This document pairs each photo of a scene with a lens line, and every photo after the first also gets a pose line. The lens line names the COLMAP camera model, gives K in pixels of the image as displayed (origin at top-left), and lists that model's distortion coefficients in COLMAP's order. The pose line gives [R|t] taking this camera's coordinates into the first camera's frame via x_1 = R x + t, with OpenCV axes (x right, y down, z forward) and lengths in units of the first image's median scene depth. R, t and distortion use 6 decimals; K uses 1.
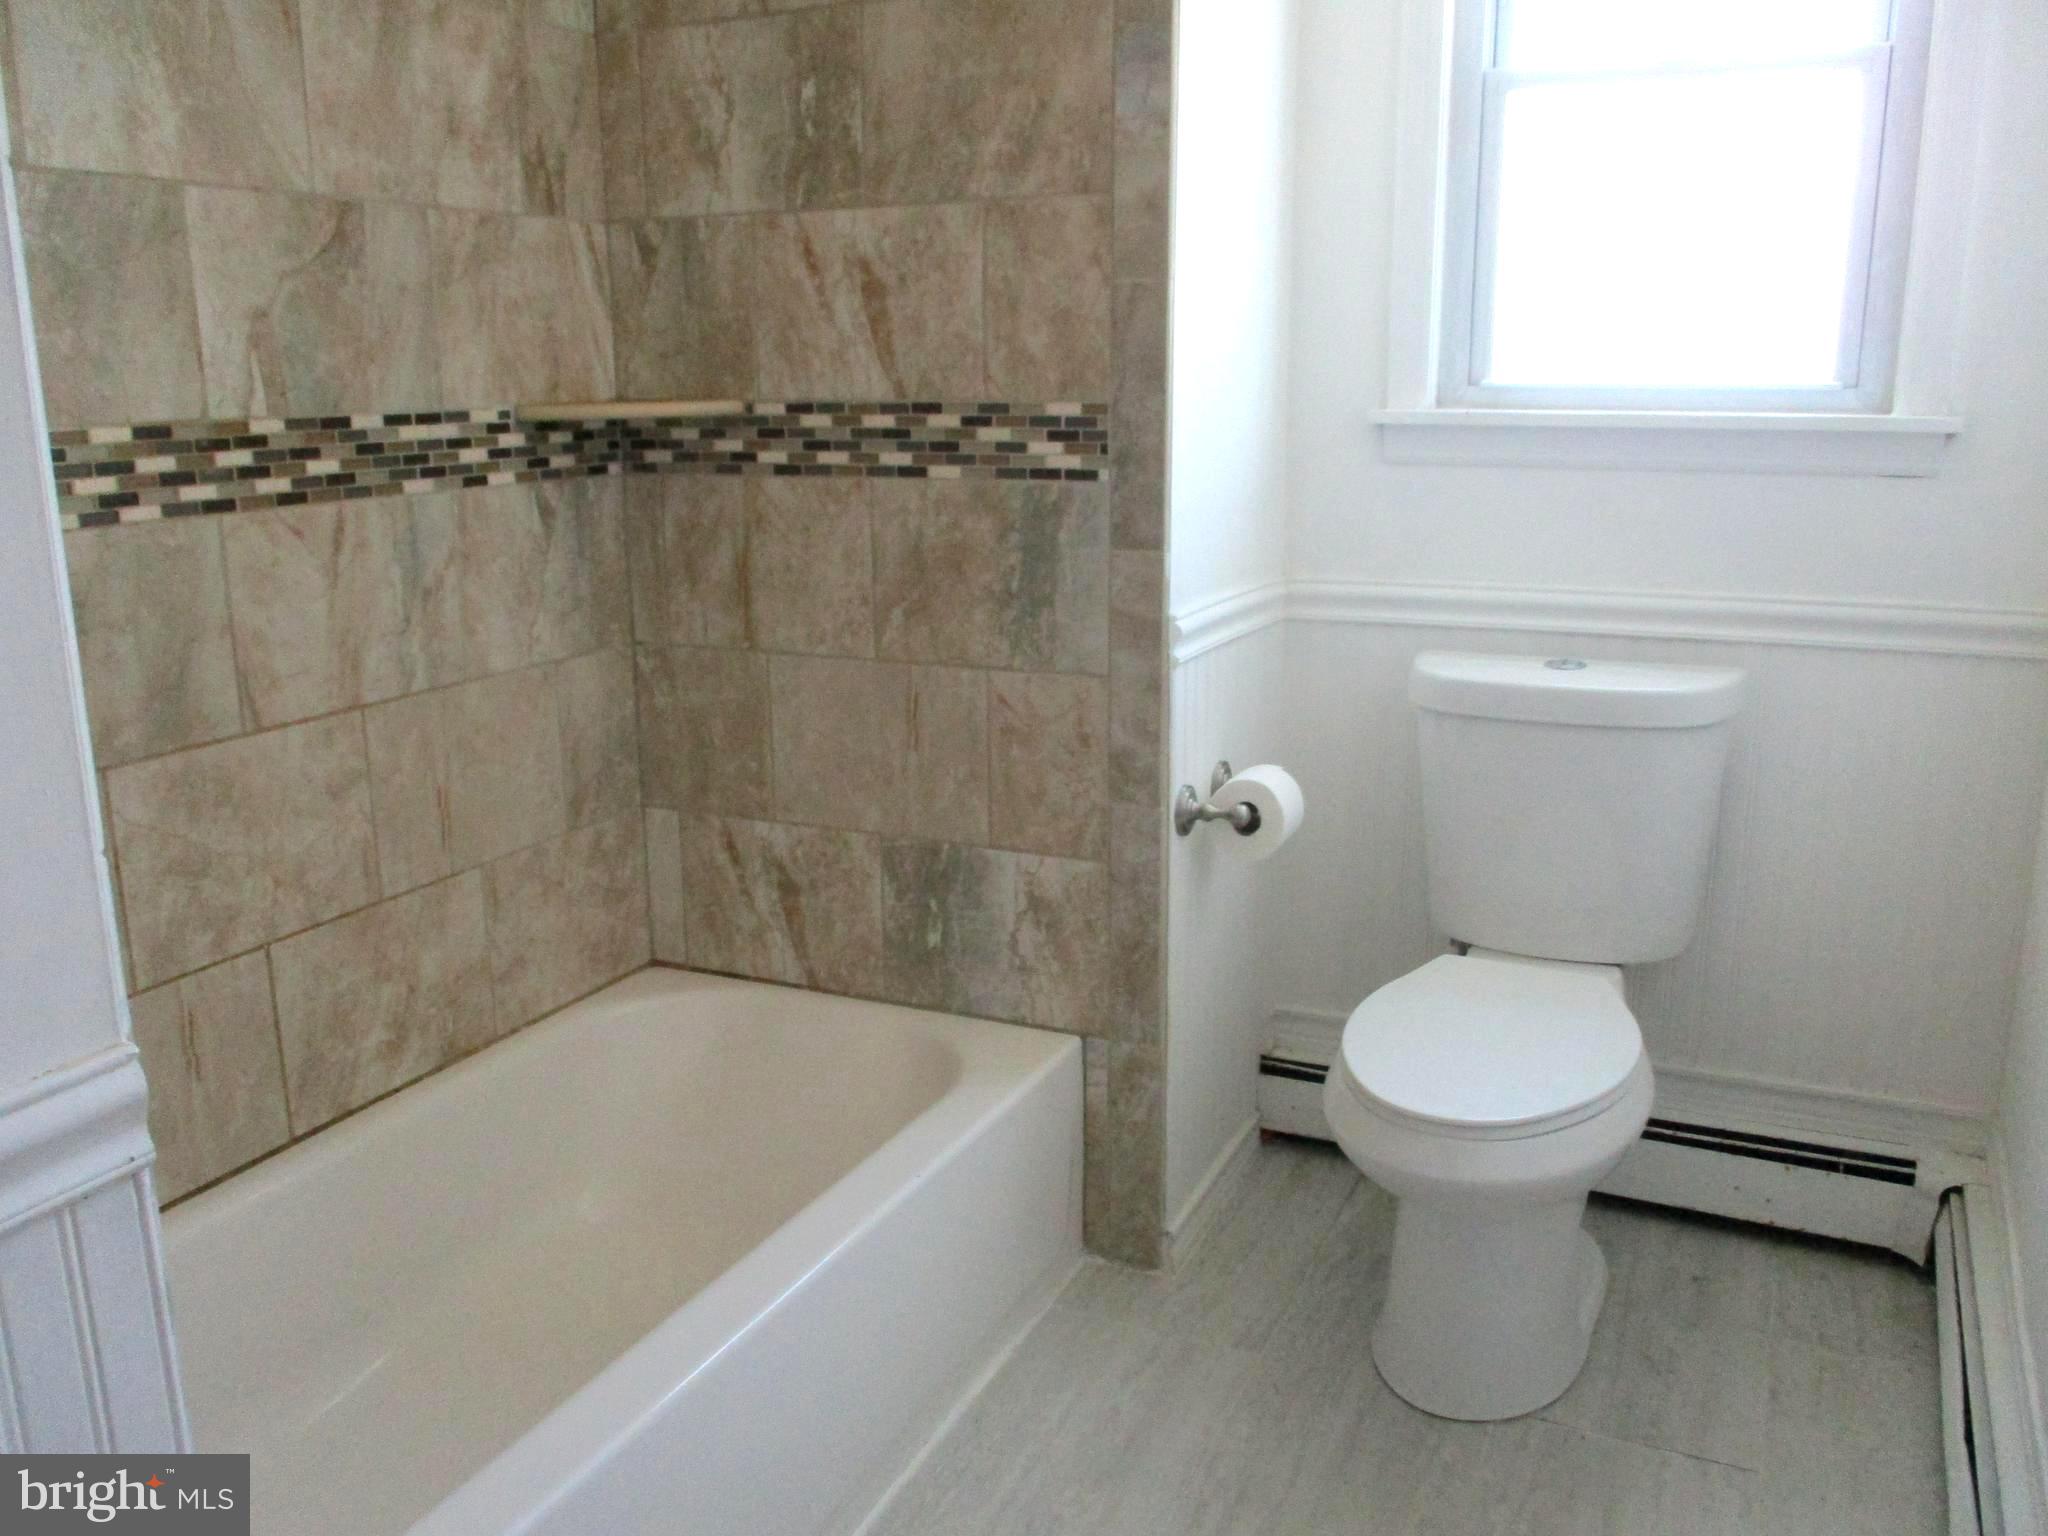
lens RADIAL K [[1705.3, 0, 1025.3], [0, 1705.3, 777.0], [0, 0, 1]] dist [-0.035490, 0.012513]
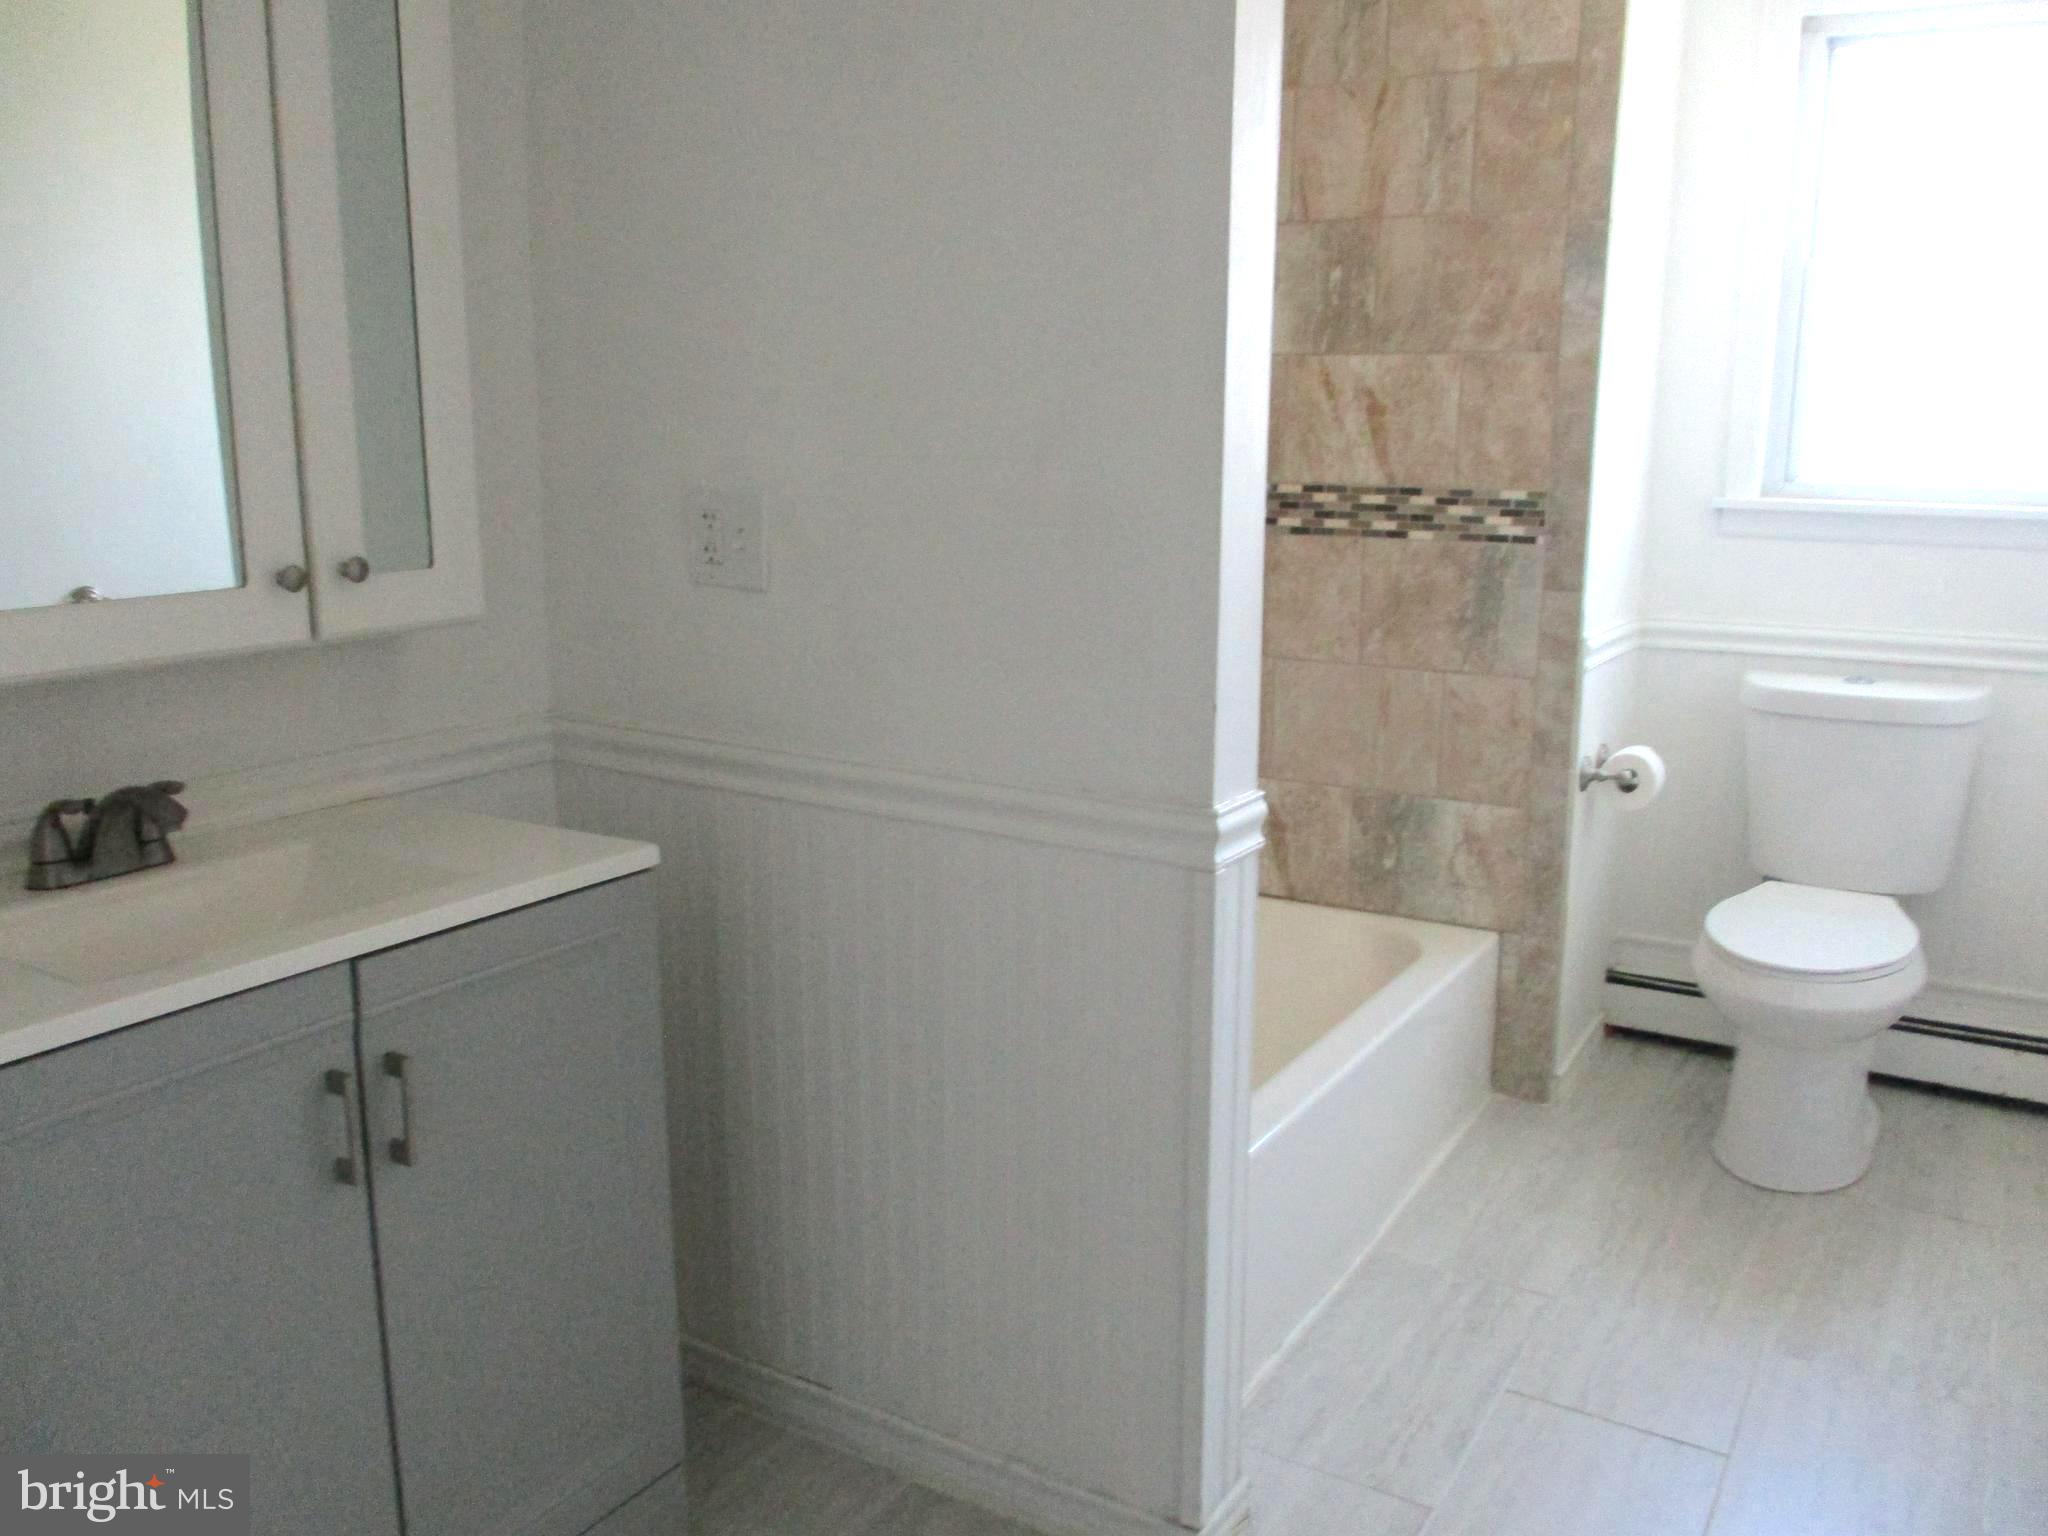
lens RADIAL K [[1705.3, 0, 1023.5], [0, 1705.3, 763.4], [0, 0, 1]] dist [-0.035490, 0.012513]
pose [[0.994751, 0.035609, -0.095928, -0.236711], [-0.039344, 0.998528, -0.037339, 0.082125], [0.094457, 0.040917, 0.994688, -0.463359]]
